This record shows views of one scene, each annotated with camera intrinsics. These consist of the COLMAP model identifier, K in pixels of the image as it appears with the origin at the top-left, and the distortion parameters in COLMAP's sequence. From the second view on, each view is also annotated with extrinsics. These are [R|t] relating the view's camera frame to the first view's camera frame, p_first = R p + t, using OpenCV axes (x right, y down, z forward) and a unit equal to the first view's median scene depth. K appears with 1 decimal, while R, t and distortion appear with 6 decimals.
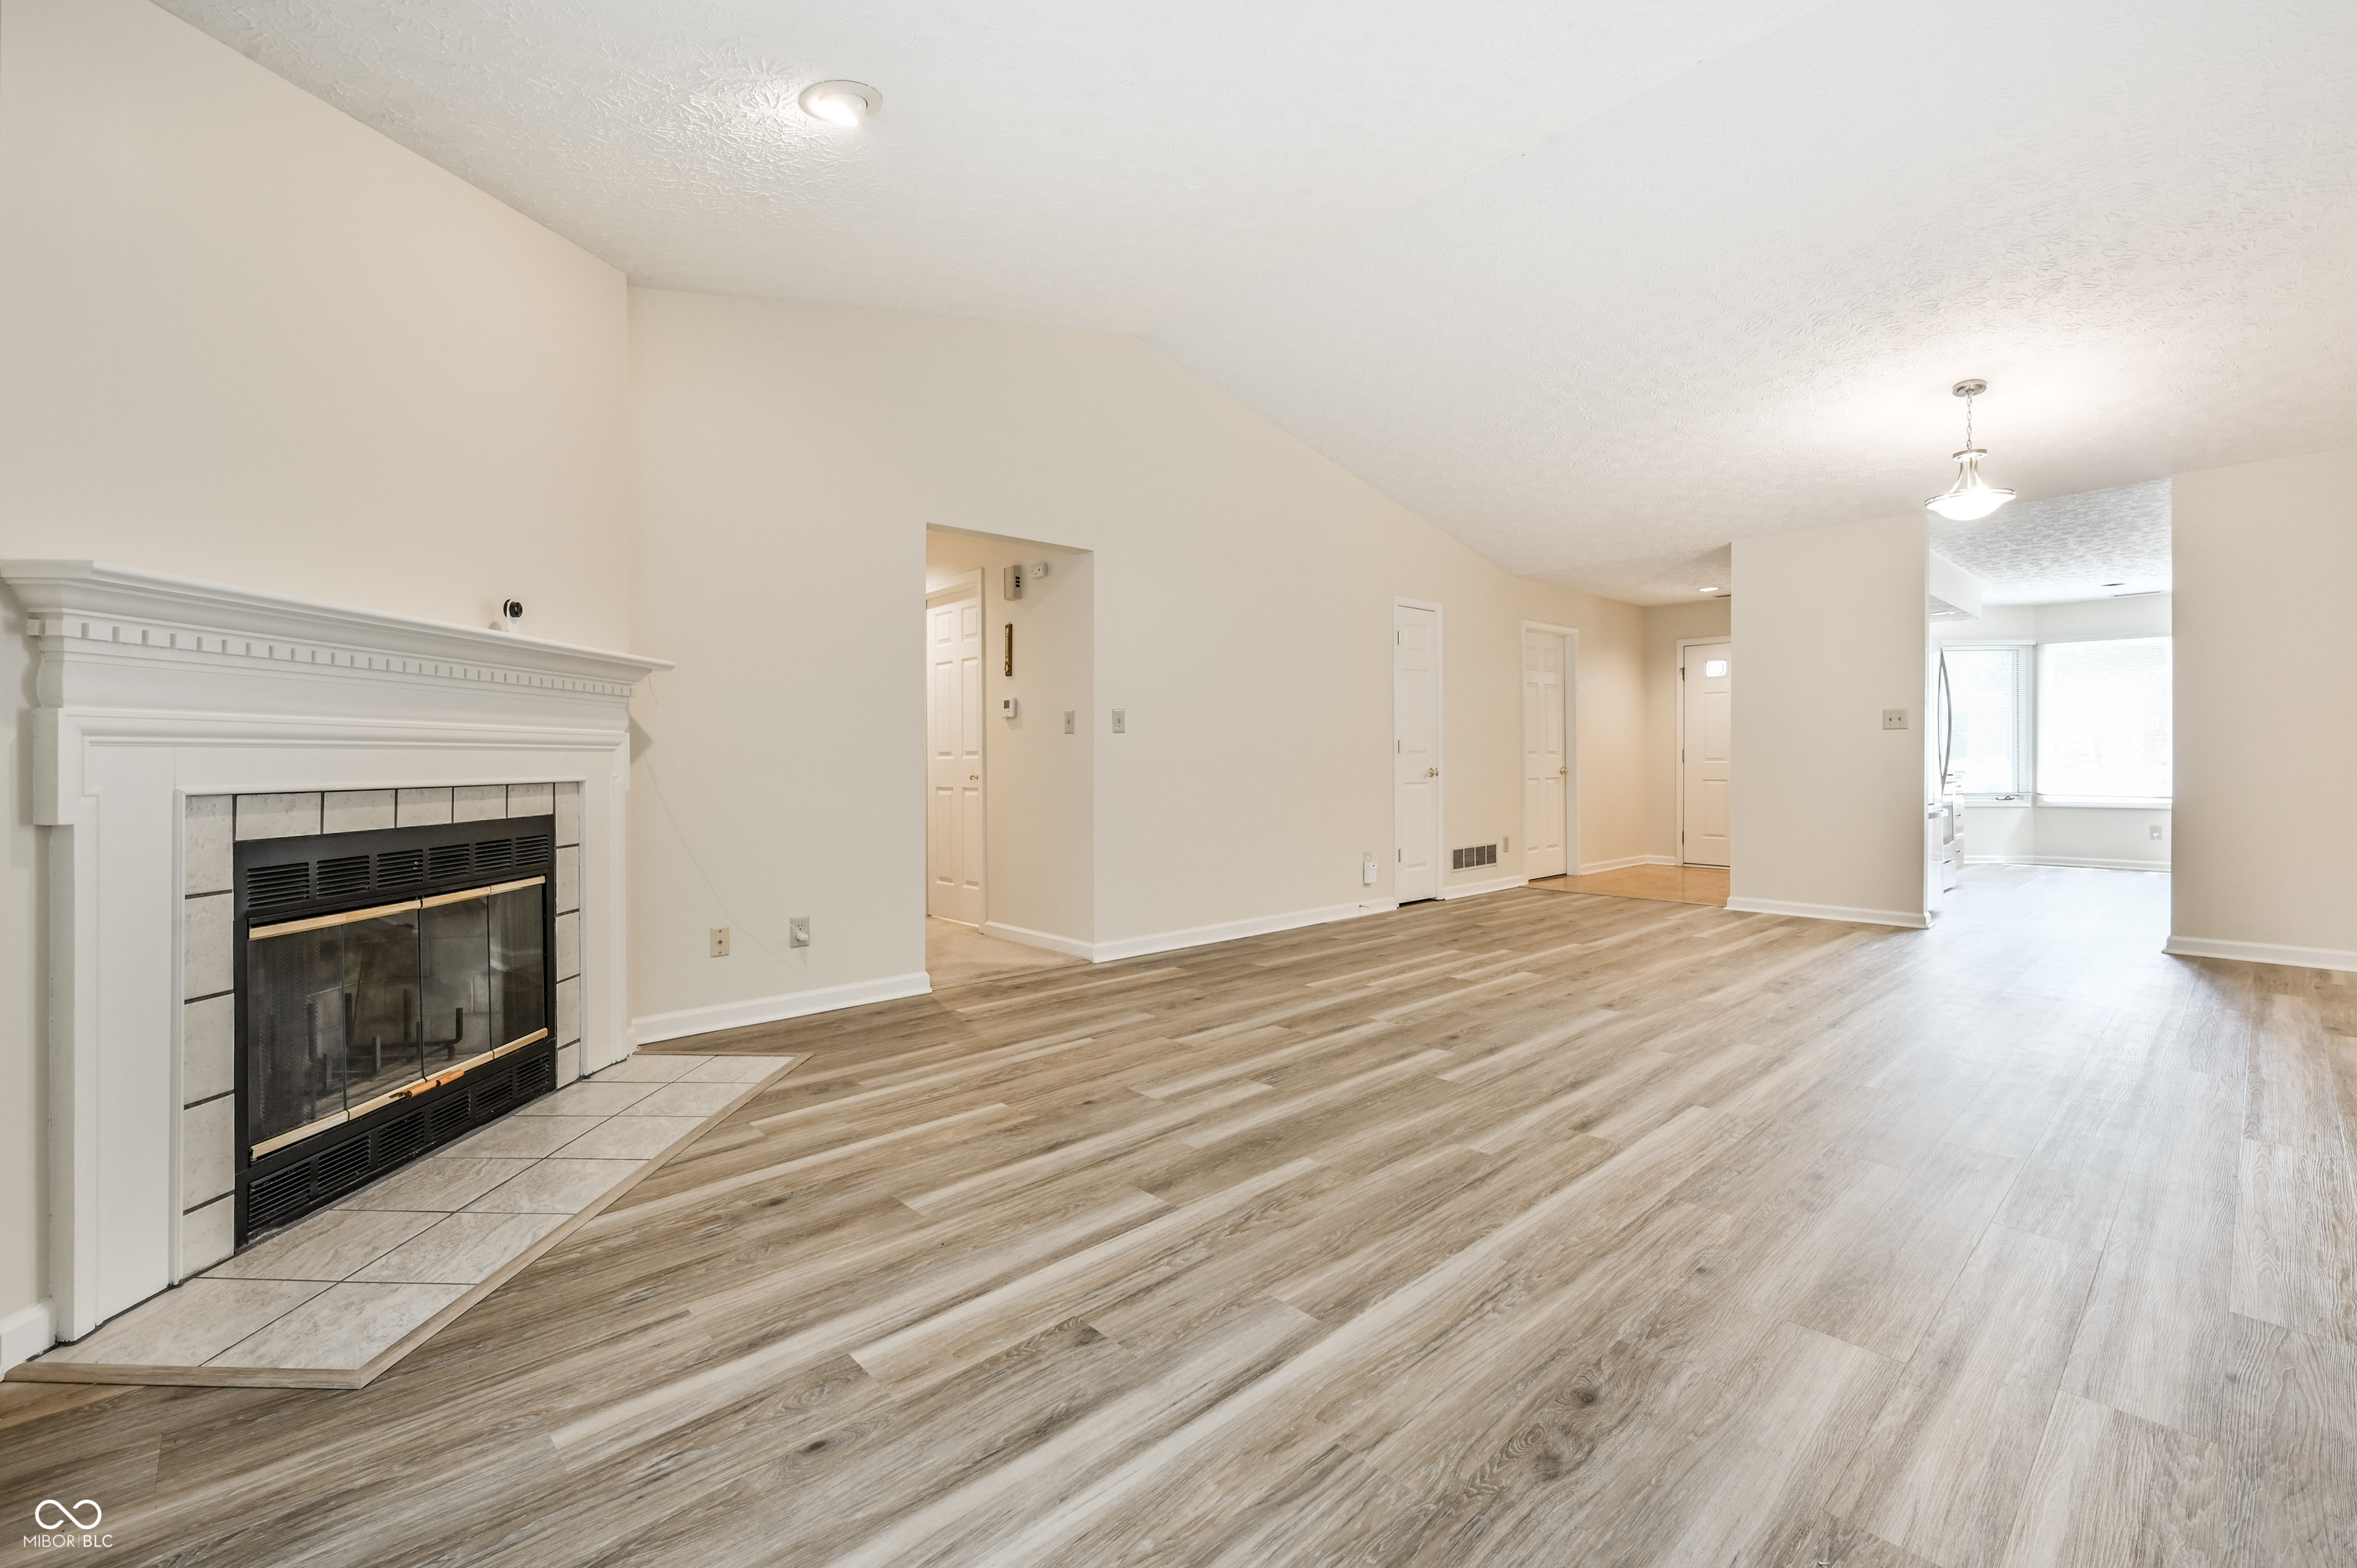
lens RADIAL K [[998.7, 0, 1178.5], [0, 998.7, 784.0], [0, 0, 1]] dist [-0.000614, -0.000104]
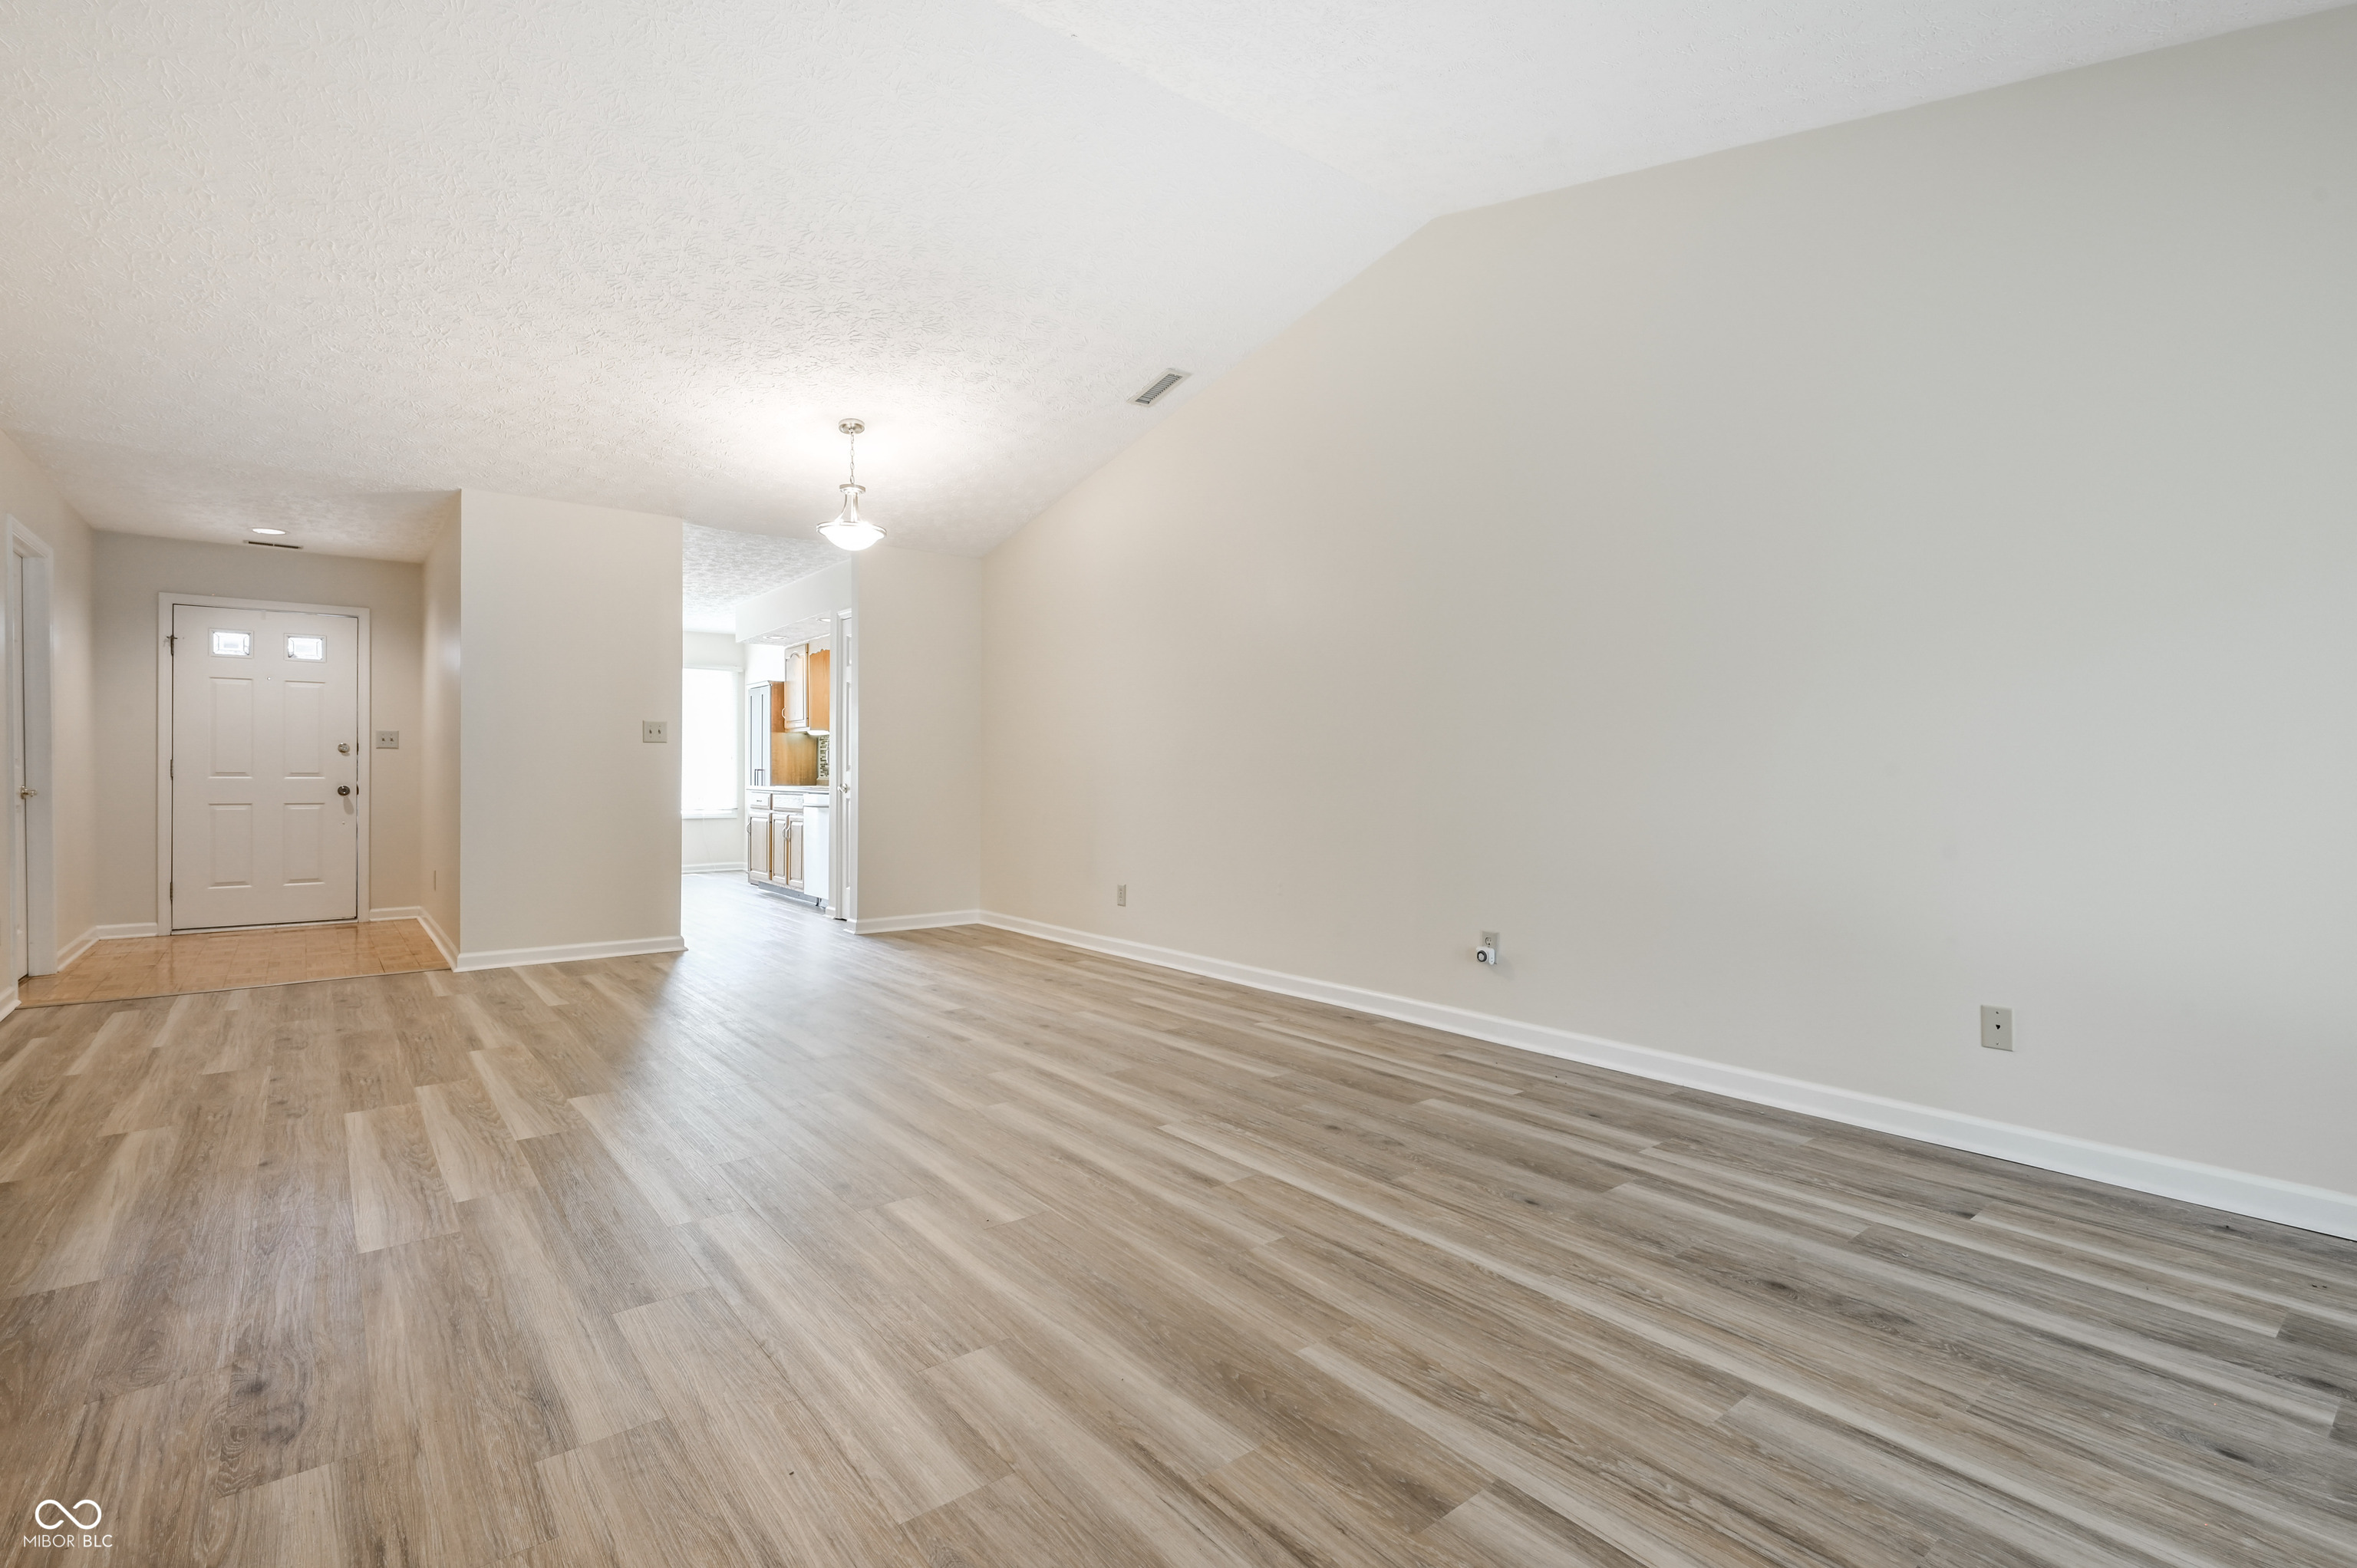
lens RADIAL K [[1096.0, 0, 1178.5], [0, 1096.0, 784.0], [0, 0, 1]] dist [0.002728, 0.000229]
pose [[0.072722, -0.004472, 0.997342, -0.646471], [0.022064, 0.999752, 0.002874, -0.019609], [-0.997108, 0.021796, 0.072803, 1.049506]]
